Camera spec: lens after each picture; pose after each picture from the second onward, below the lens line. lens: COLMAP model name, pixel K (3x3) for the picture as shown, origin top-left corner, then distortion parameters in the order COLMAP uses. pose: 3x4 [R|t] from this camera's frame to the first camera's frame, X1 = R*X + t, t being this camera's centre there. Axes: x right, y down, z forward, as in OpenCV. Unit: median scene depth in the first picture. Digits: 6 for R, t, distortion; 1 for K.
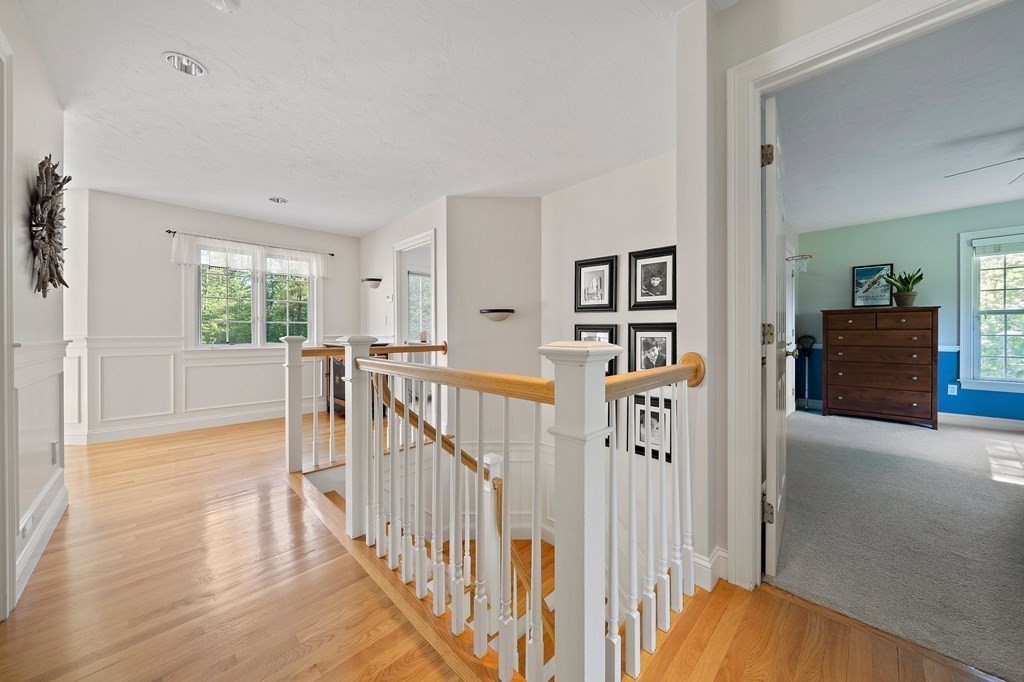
lens RADIAL K [[362.2, 0, 518.0], [0, 362.2, 334.1], [0, 0, 1]] dist [-0.002944, 0.000018]
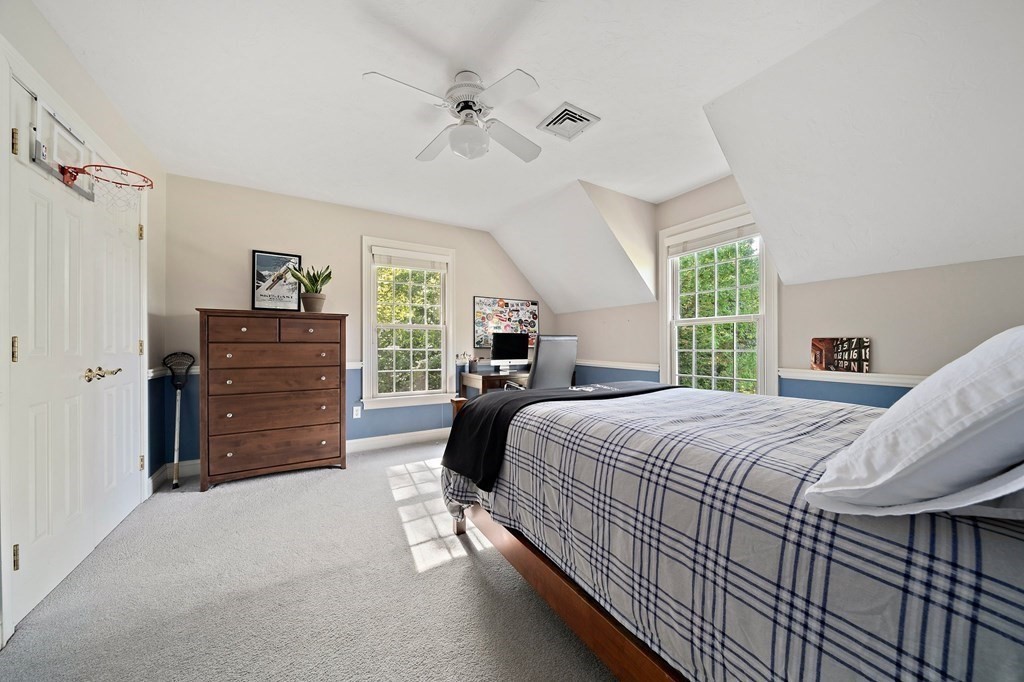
lens RADIAL K [[362.2, 0, 519.8], [0, 362.2, 348.8], [0, 0, 1]] dist [-0.002944, 0.000018]
pose [[0.248105, -0.002490, 0.968730, 0.432314], [0.003633, 0.999992, 0.001640, -0.000596], [-0.968726, 0.003112, 0.248112, 0.382432]]
